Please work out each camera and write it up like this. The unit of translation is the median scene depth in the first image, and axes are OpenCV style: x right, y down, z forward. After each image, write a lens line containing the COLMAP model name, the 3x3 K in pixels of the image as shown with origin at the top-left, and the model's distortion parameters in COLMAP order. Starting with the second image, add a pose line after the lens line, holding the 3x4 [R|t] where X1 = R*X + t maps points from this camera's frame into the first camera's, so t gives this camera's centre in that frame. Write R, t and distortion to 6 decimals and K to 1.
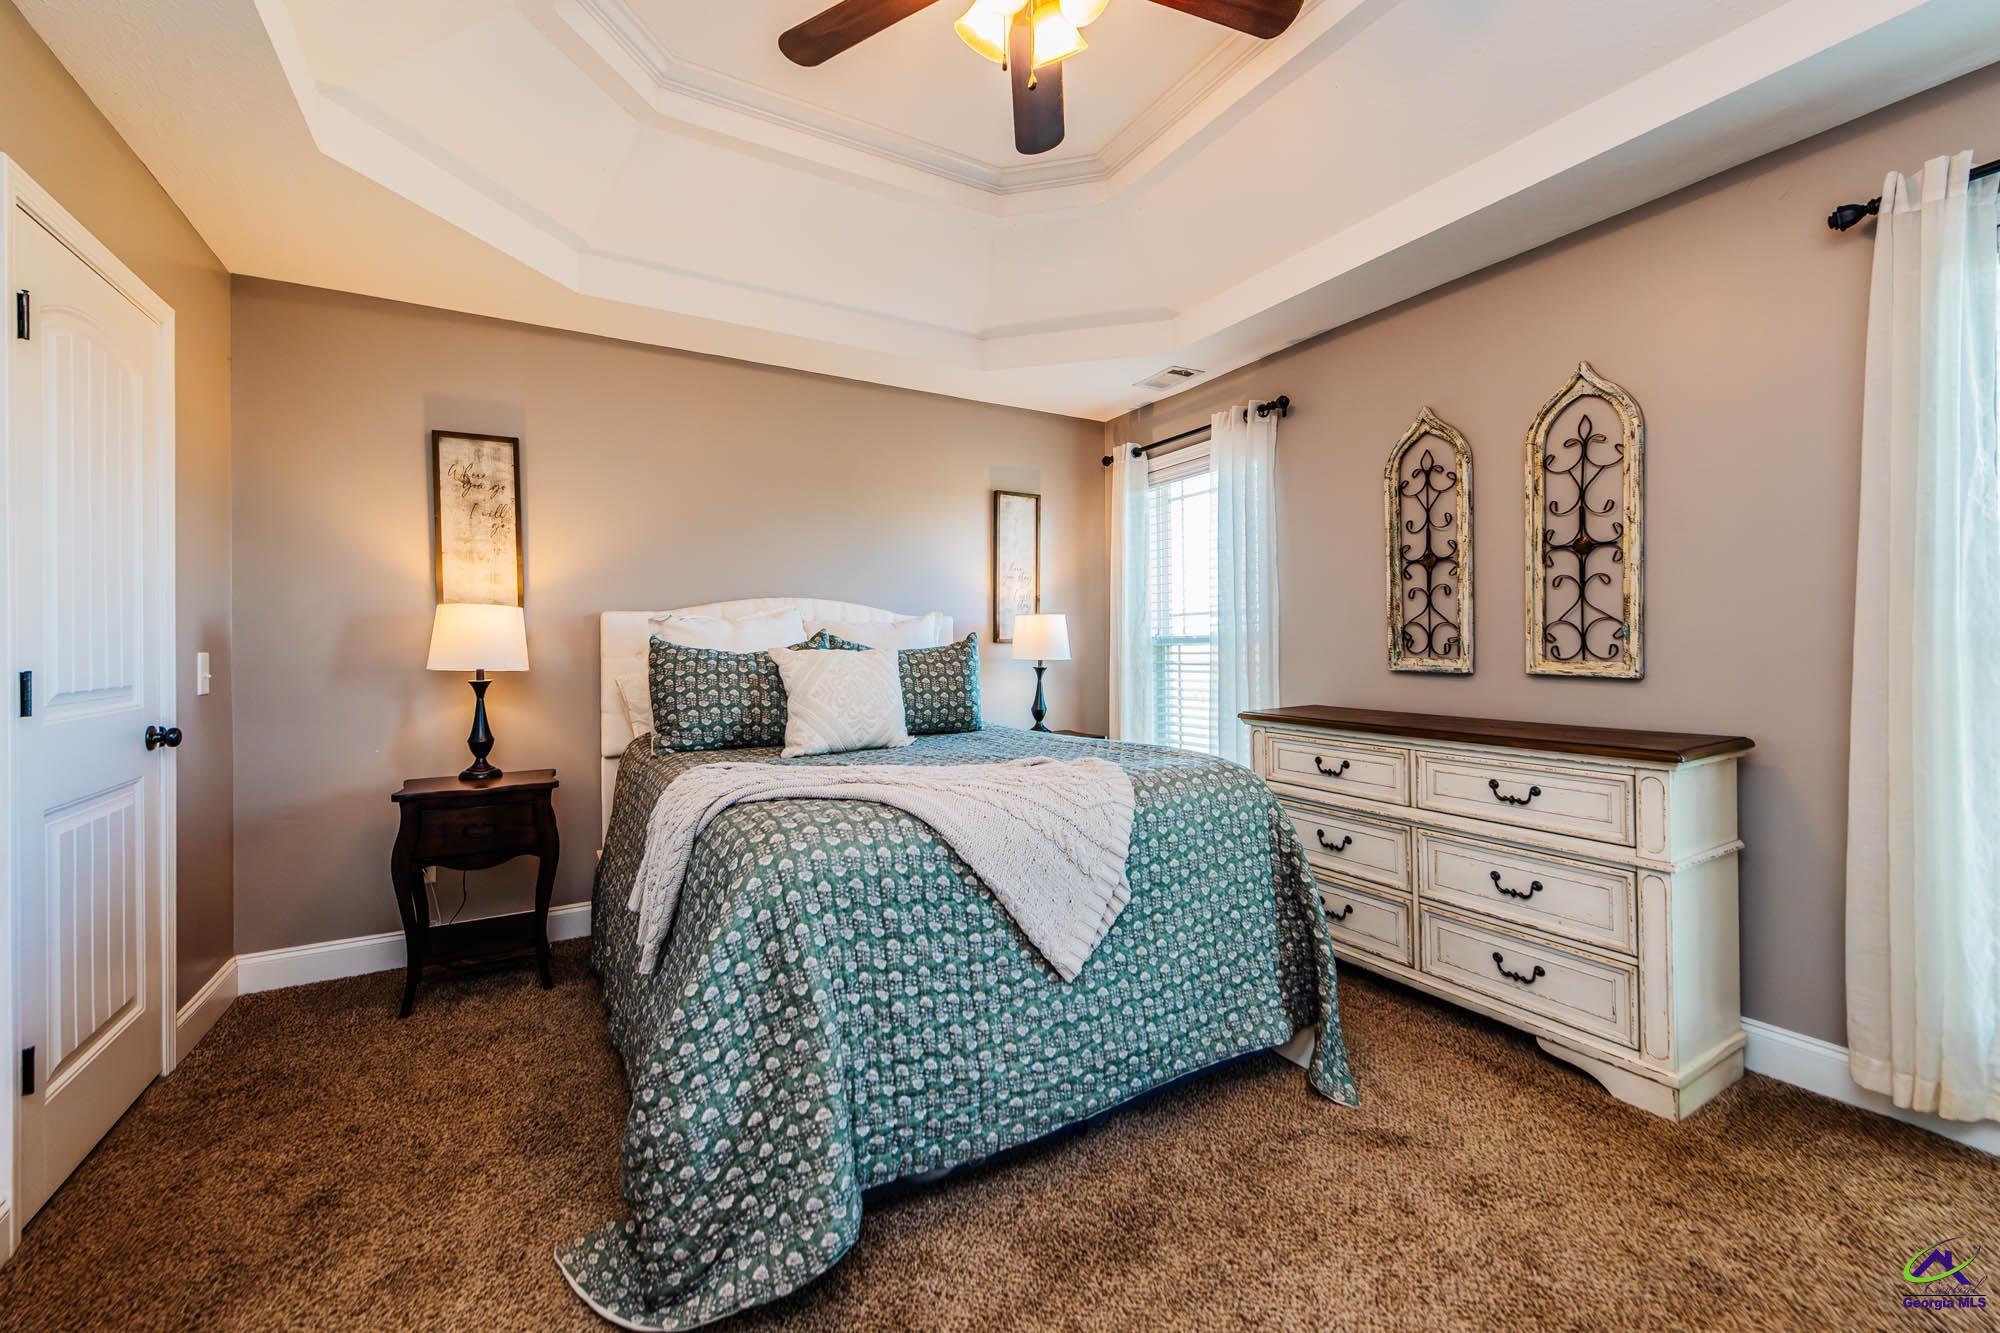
lens RADIAL K [[822.1, 0, 1007.1], [0, 822.1, 642.9], [0, 0, 1]] dist [0.002661, 0.000089]
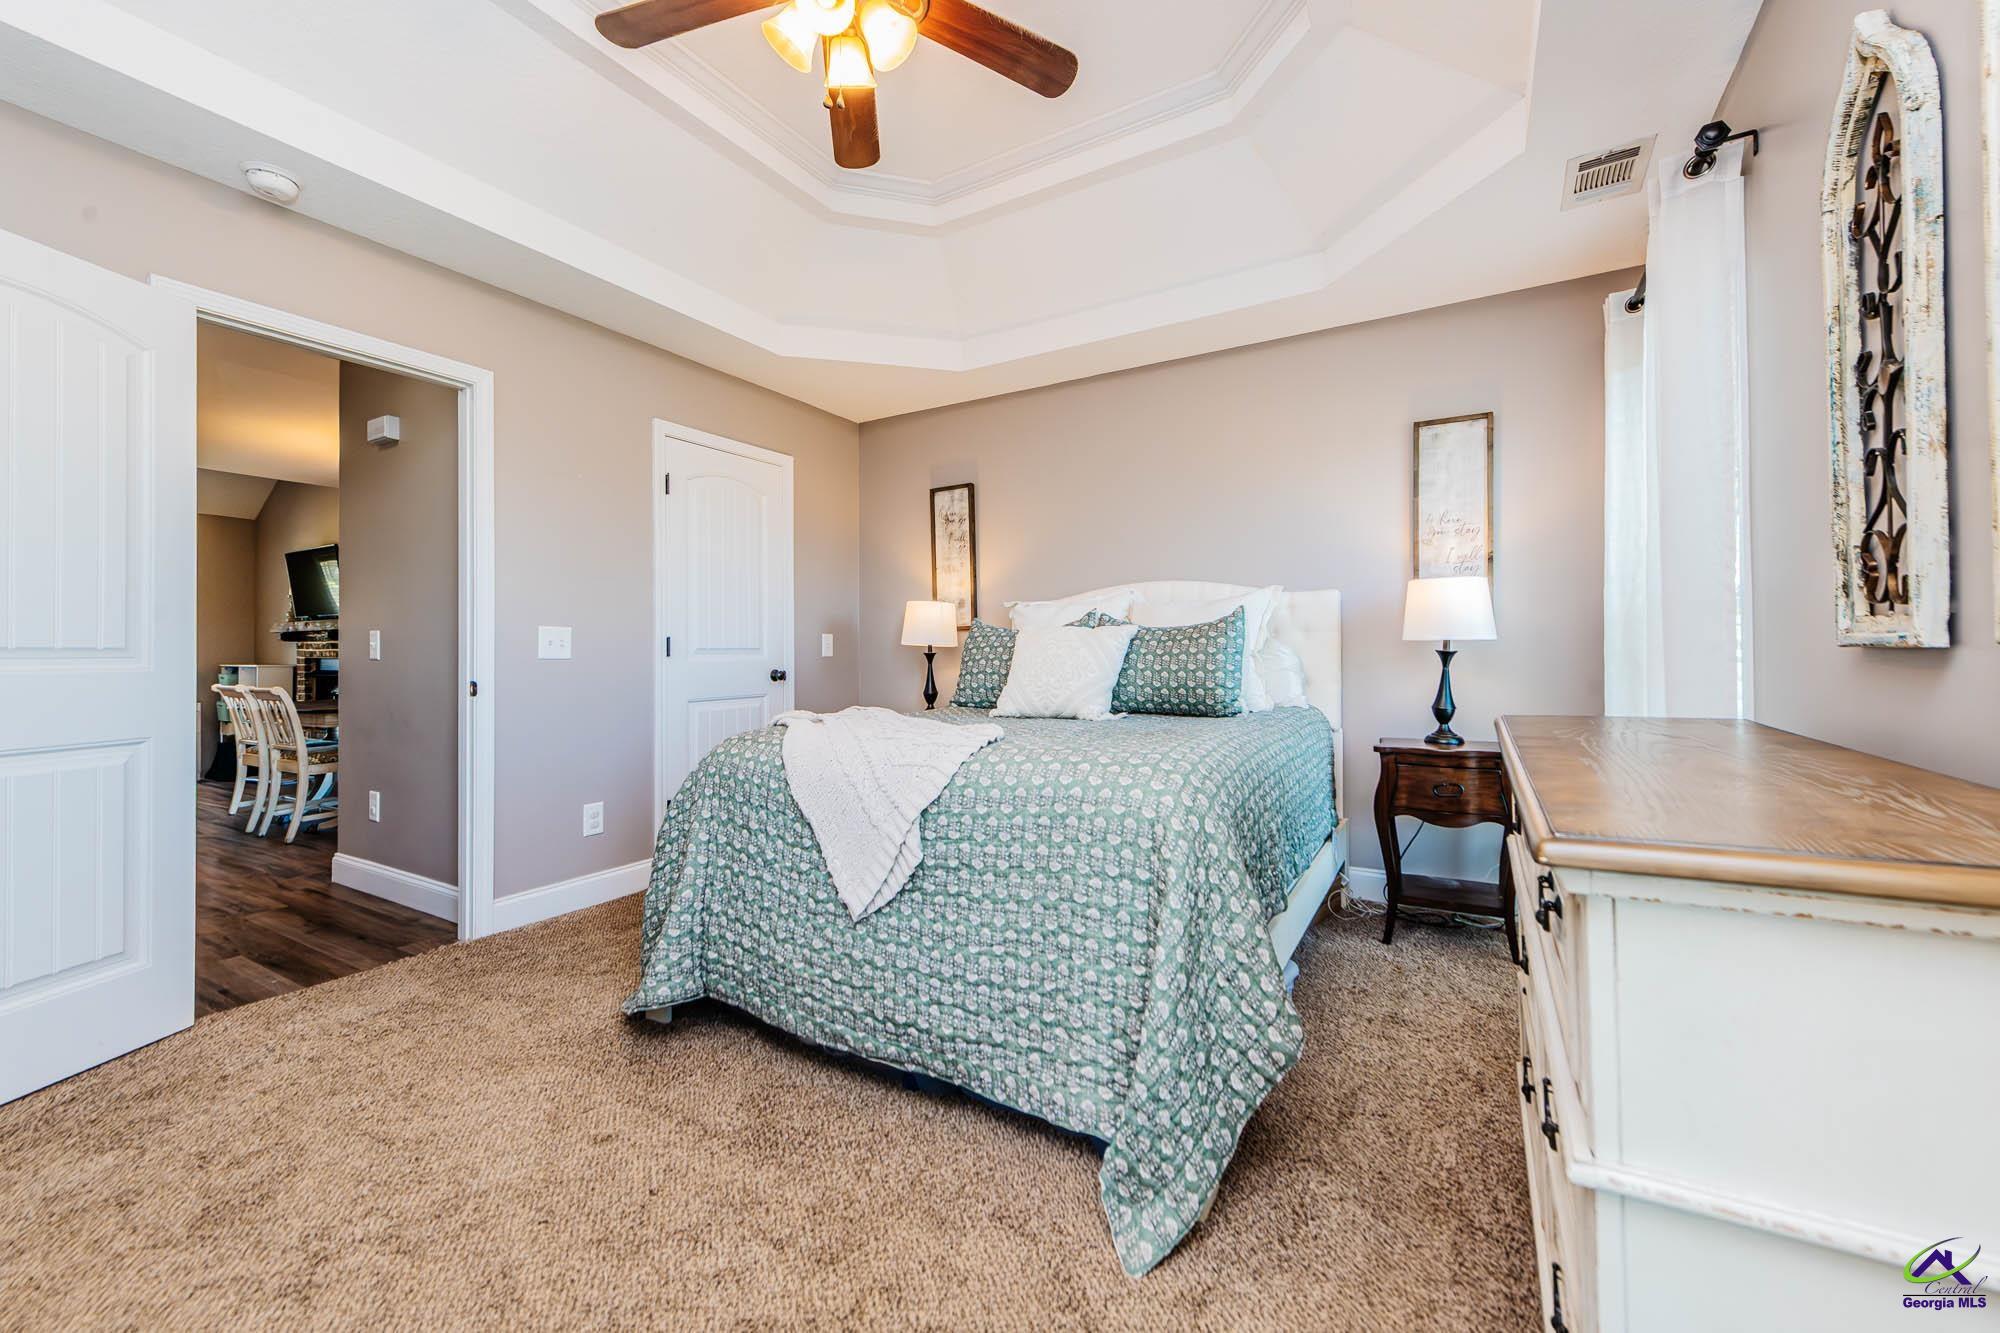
lens RADIAL K [[809.5, 0, 1002.7], [0, 809.5, 640.7], [0, 0, 1]] dist [0.001833, -0.000235]
pose [[0.458136, -0.008751, -0.888839, 0.965665], [0.002656, 0.999961, -0.008476, 0.049681], [0.888878, 0.001523, 0.458141, 0.600303]]
